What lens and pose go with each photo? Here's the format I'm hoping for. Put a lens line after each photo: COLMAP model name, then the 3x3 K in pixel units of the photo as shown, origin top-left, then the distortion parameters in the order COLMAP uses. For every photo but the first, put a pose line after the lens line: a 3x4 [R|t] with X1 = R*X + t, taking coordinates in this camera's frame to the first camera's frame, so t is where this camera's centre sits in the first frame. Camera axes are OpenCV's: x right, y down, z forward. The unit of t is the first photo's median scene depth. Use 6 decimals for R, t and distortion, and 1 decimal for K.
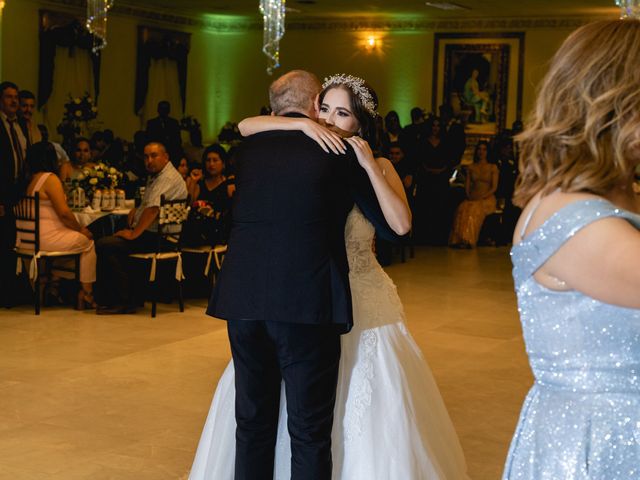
lens RADIAL K [[1179.5, 0, 282.4], [0, 1179.5, 240.2], [0, 0, 1]] dist [0.031919, -0.106383]
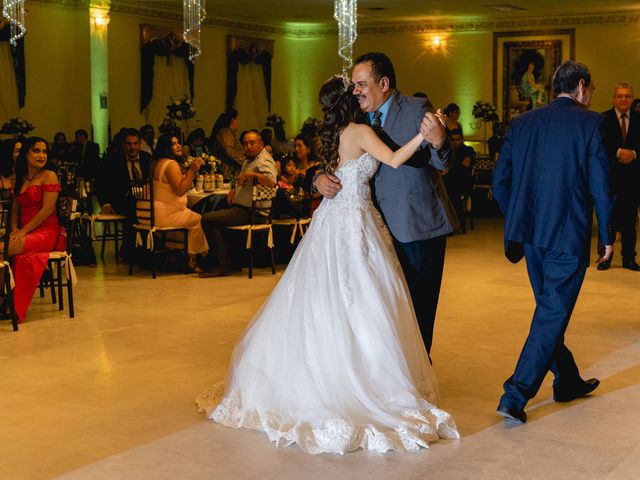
lens RADIAL K [[1176.8, 0, 320.0], [0, 1176.8, 240.0], [0, 0, 1]] dist [0.039734, -0.052570]
pose [[0.998748, -0.027711, -0.041647, 0.008120], [0.027600, 0.999614, -0.003230, 0.020659], [0.041721, 0.002076, 0.999127, -0.124983]]
